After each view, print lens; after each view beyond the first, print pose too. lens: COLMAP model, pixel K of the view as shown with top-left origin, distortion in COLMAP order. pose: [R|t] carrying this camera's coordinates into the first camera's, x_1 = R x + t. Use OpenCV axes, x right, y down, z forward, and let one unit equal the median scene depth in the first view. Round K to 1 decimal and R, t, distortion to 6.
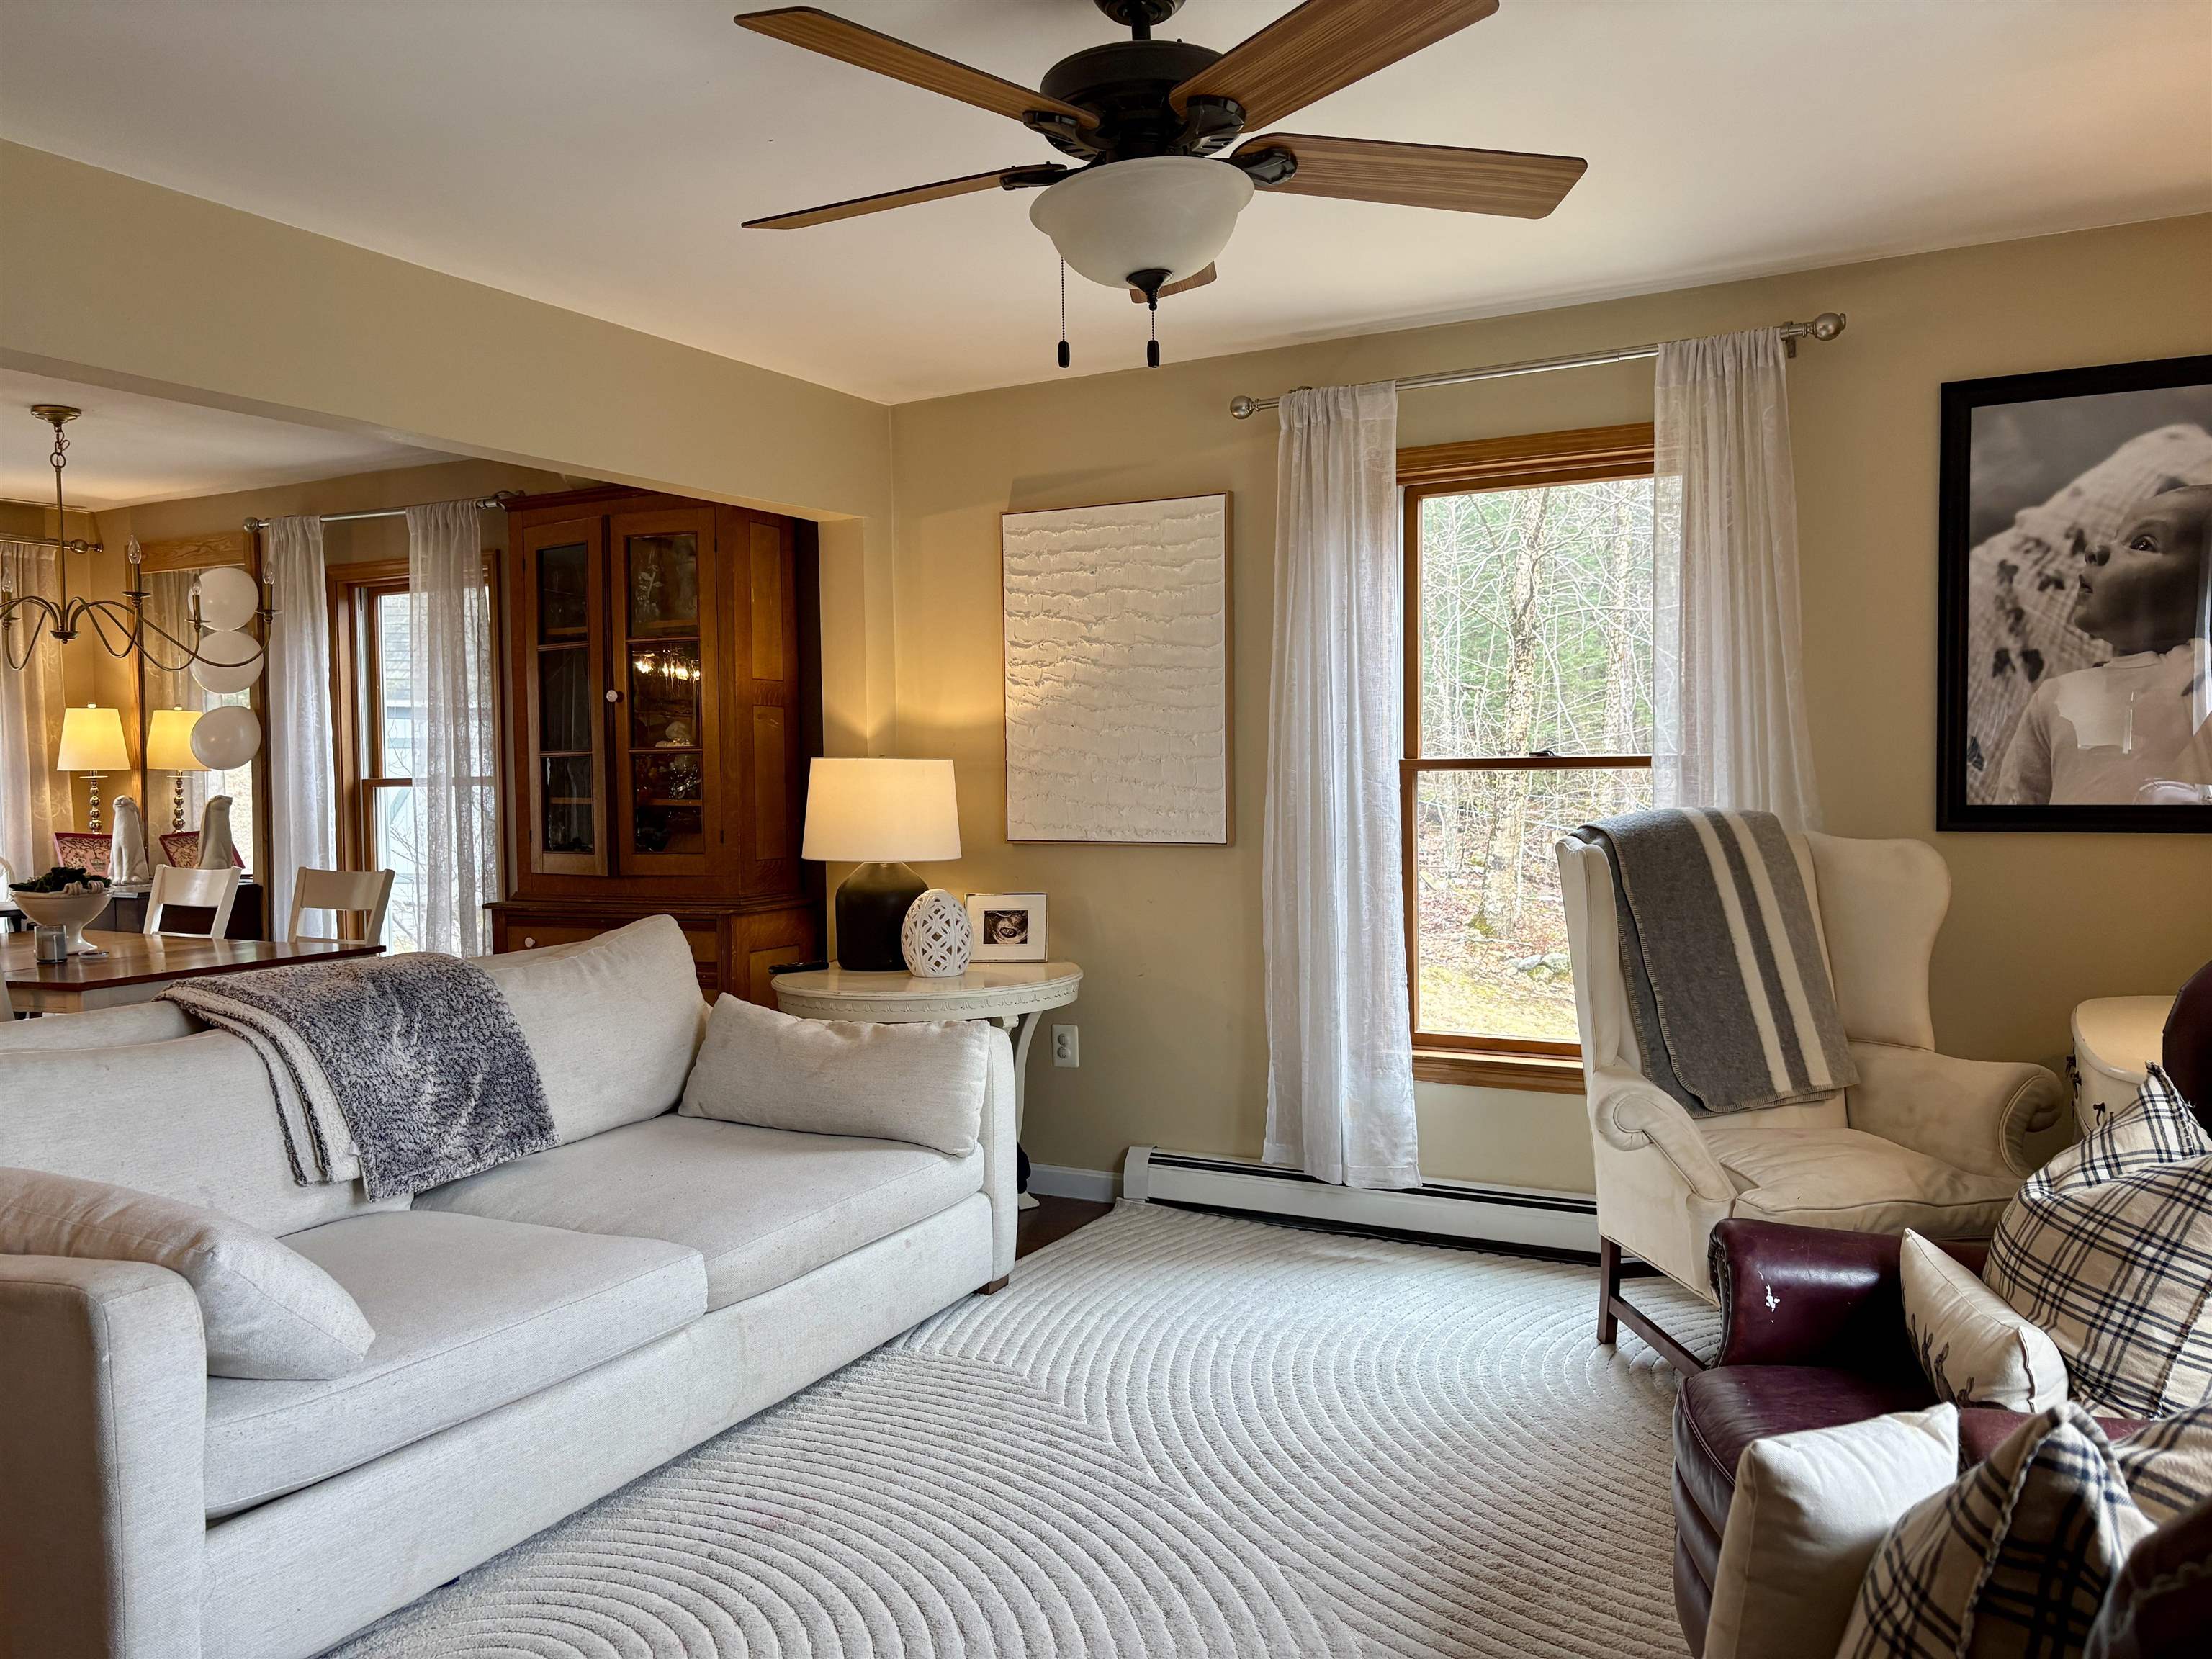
lens RADIAL K [[1680.2, 0, 1102.2], [0, 1680.2, 814.8], [0, 0, 1]] dist [0.048276, -0.052537]
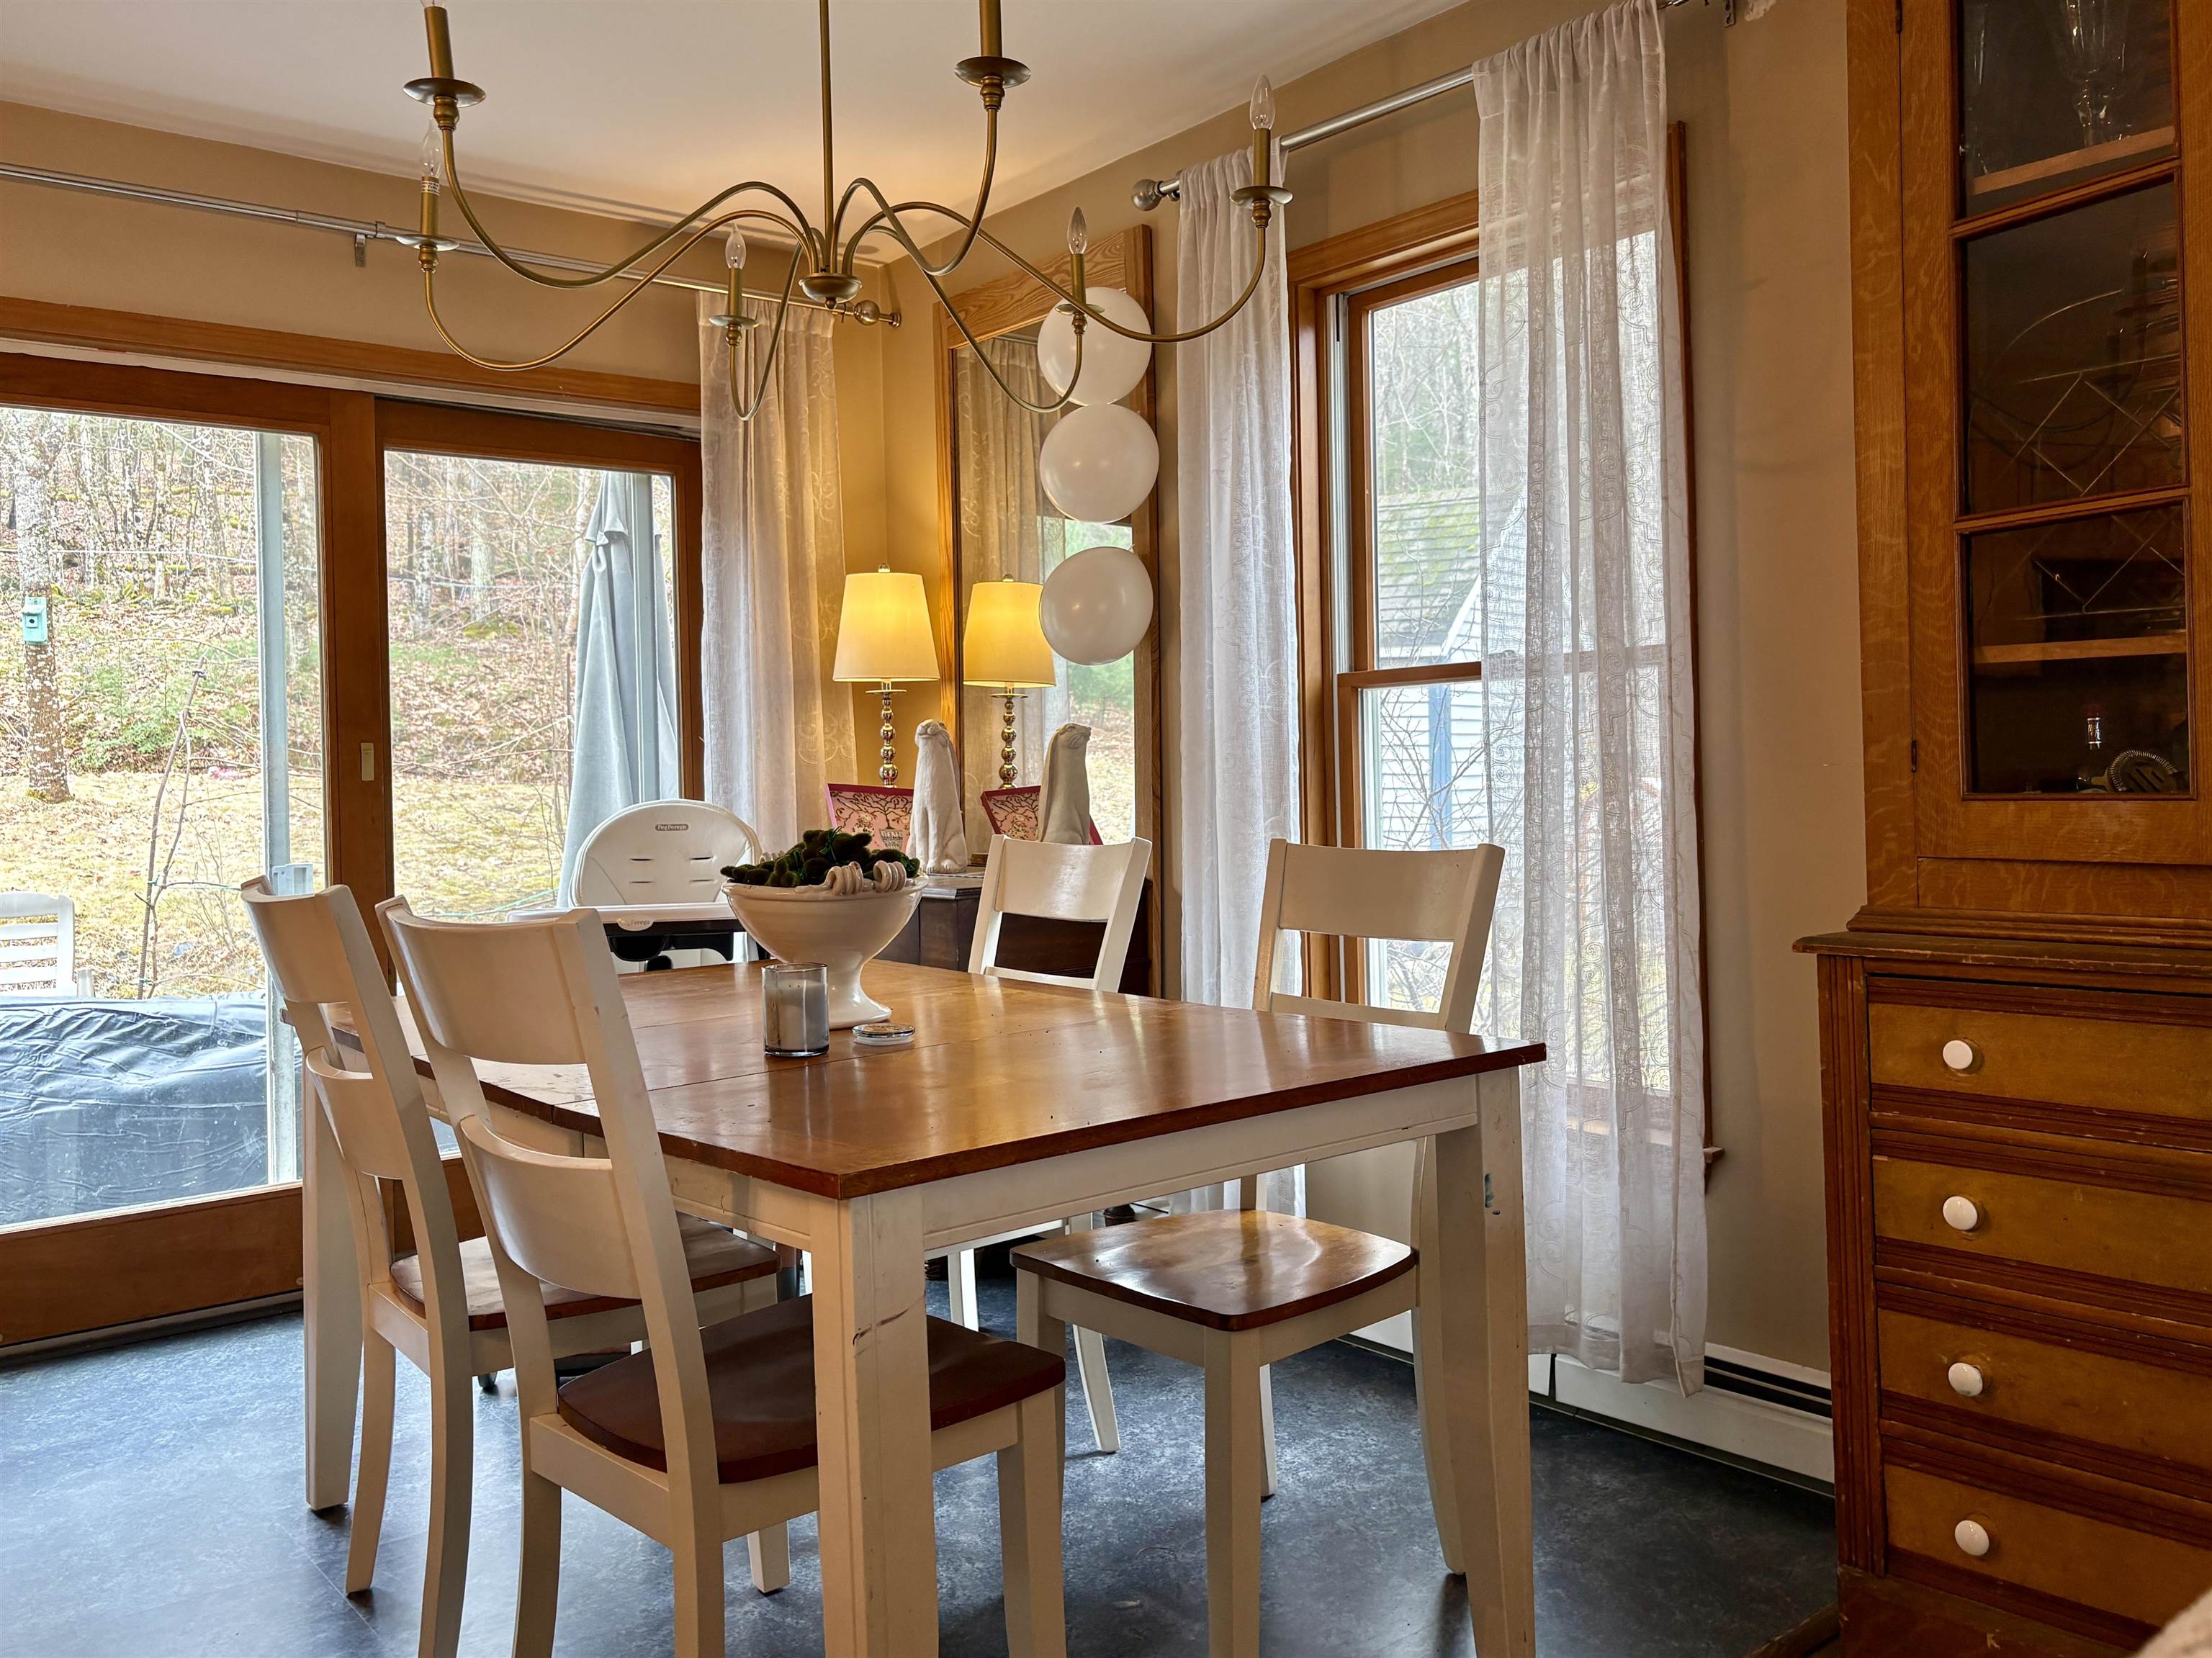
lens RADIAL K [[1807.9, 0, 1165.8], [0, 1807.9, 778.9], [0, 0, 1]] dist [0.003345, 0.009829]
pose [[0.927822, -0.005280, -0.372986, -0.294151], [-0.001629, 0.999833, -0.018203, 0.021629], [0.373020, 0.017497, 0.927658, 0.495387]]
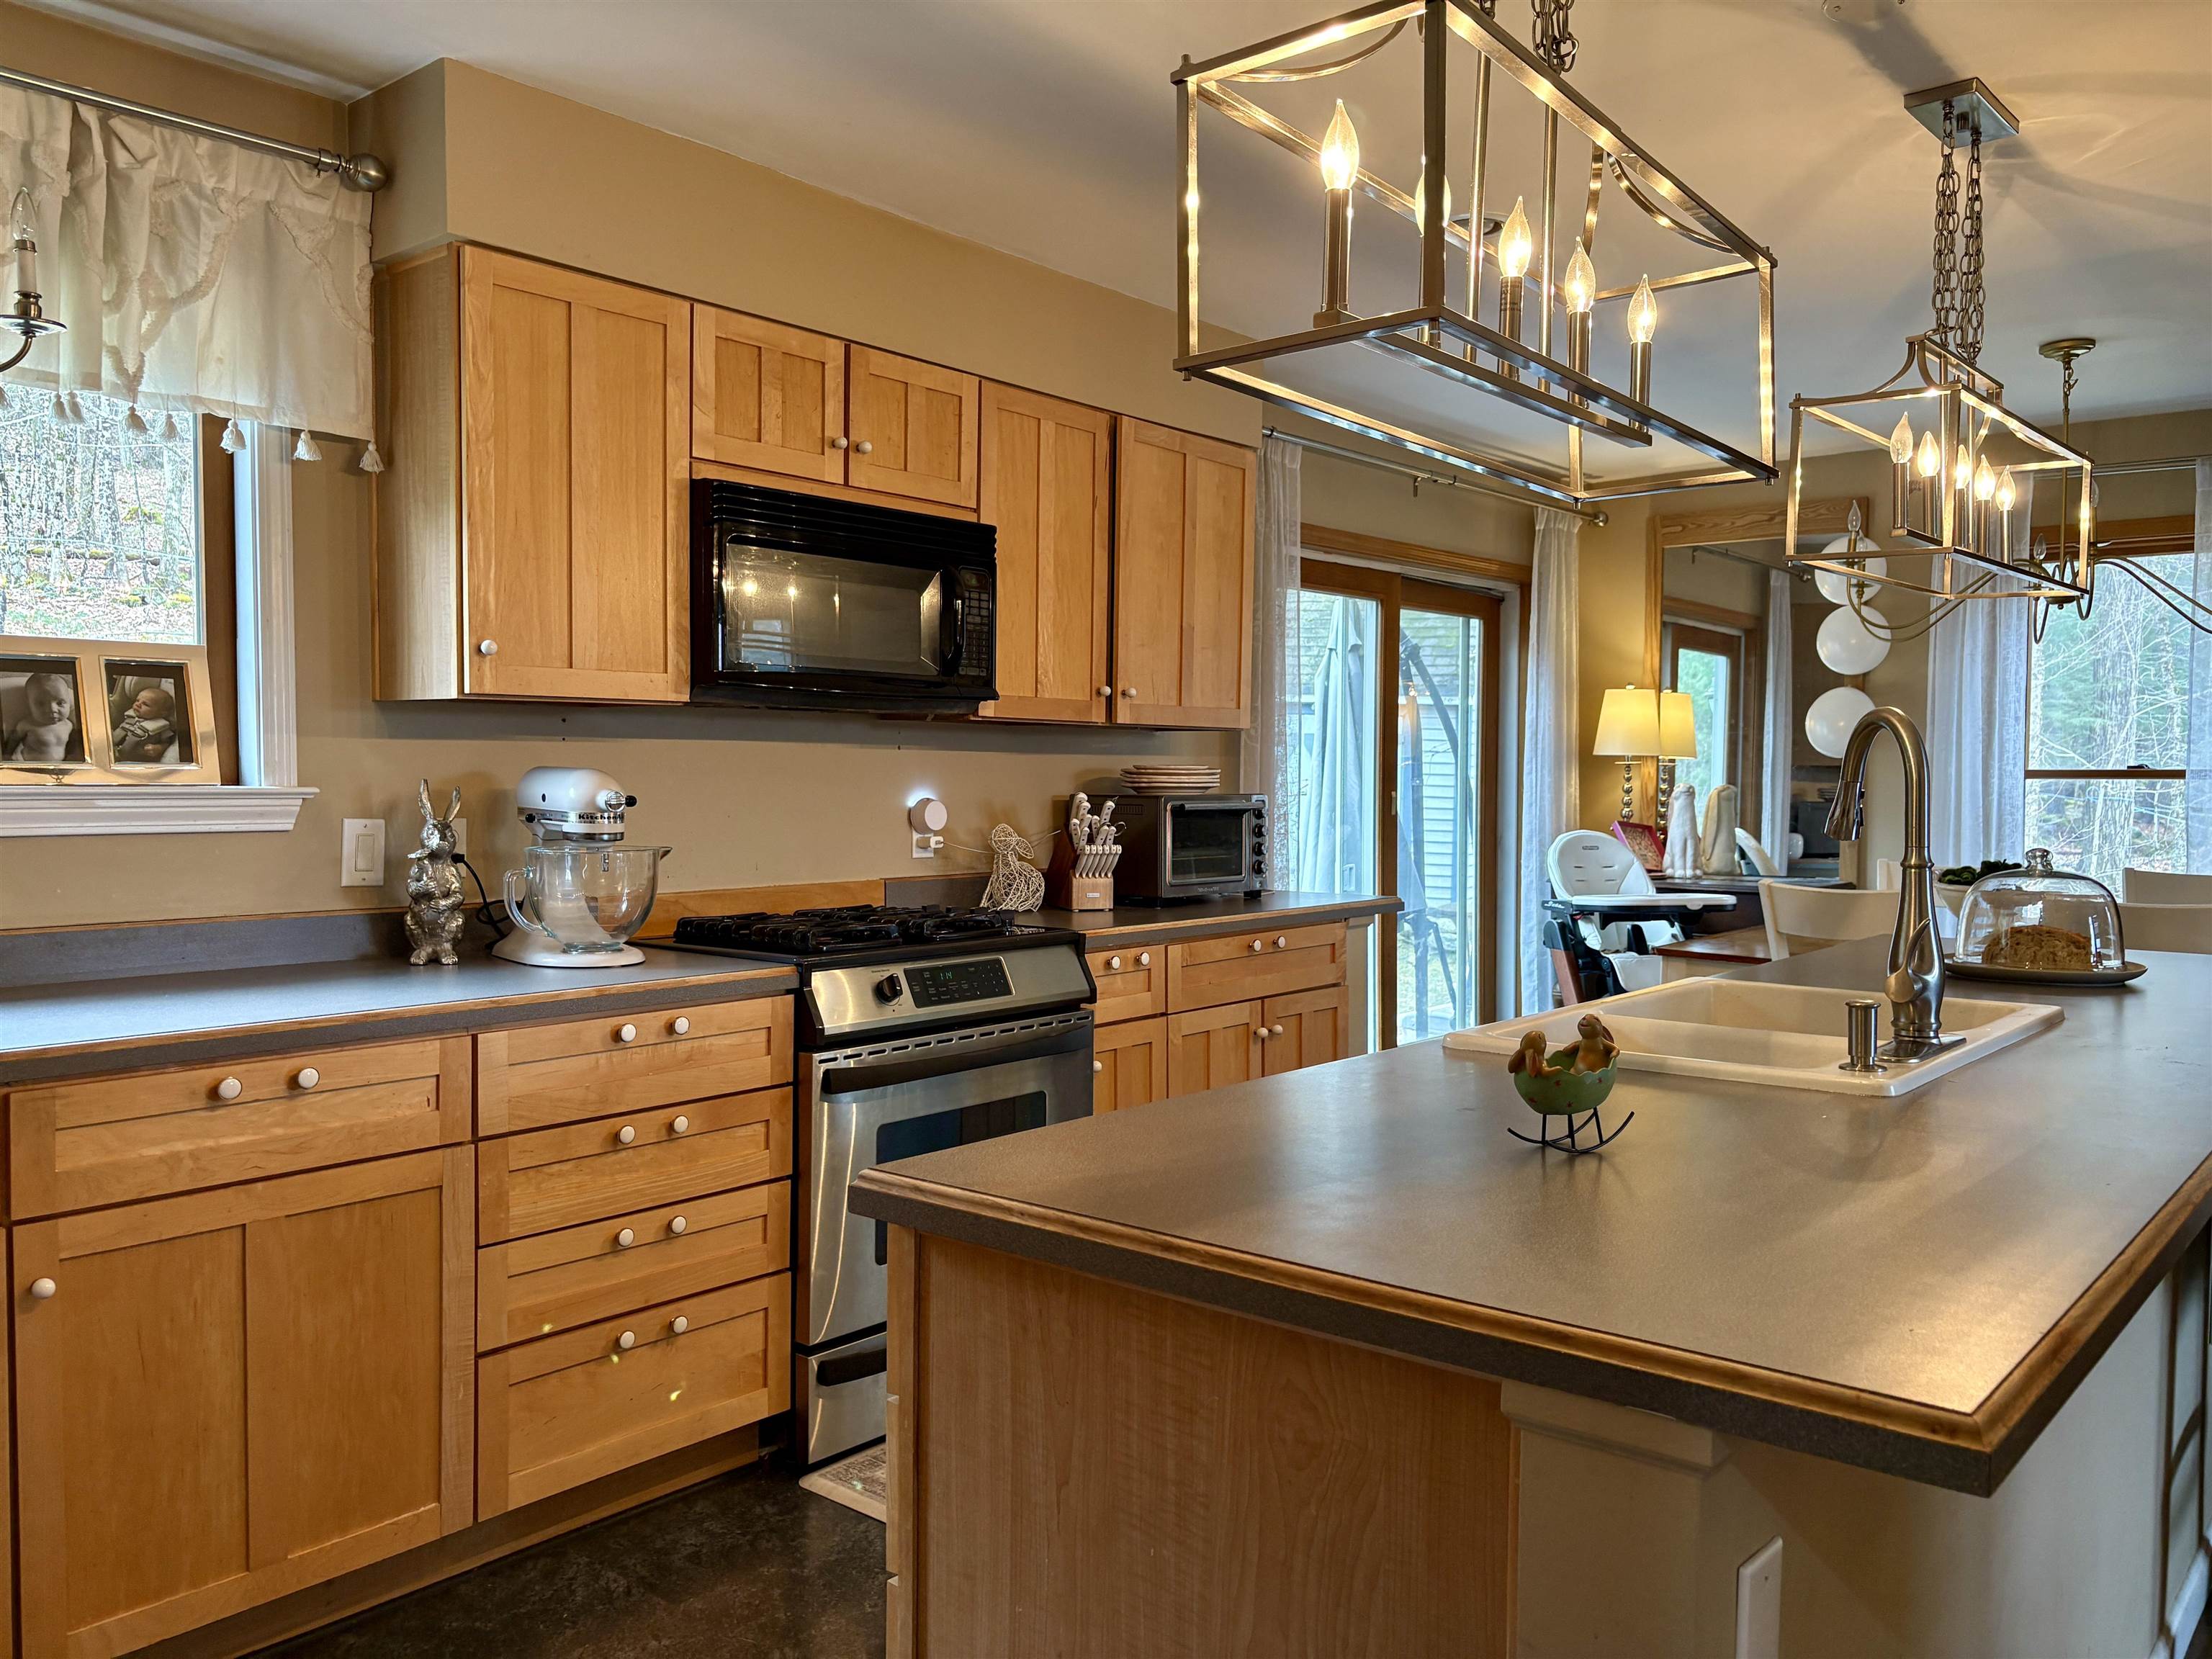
lens RADIAL K [[1680.2, 0, 1112.4], [0, 1680.2, 836.3], [0, 0, 1]] dist [0.048276, -0.052537]
pose [[0.977354, 0.023770, -0.210272, -0.741951], [-0.021233, 0.999672, 0.014310, 0.012566], [0.210544, -0.009522, 0.977538, 0.019521]]
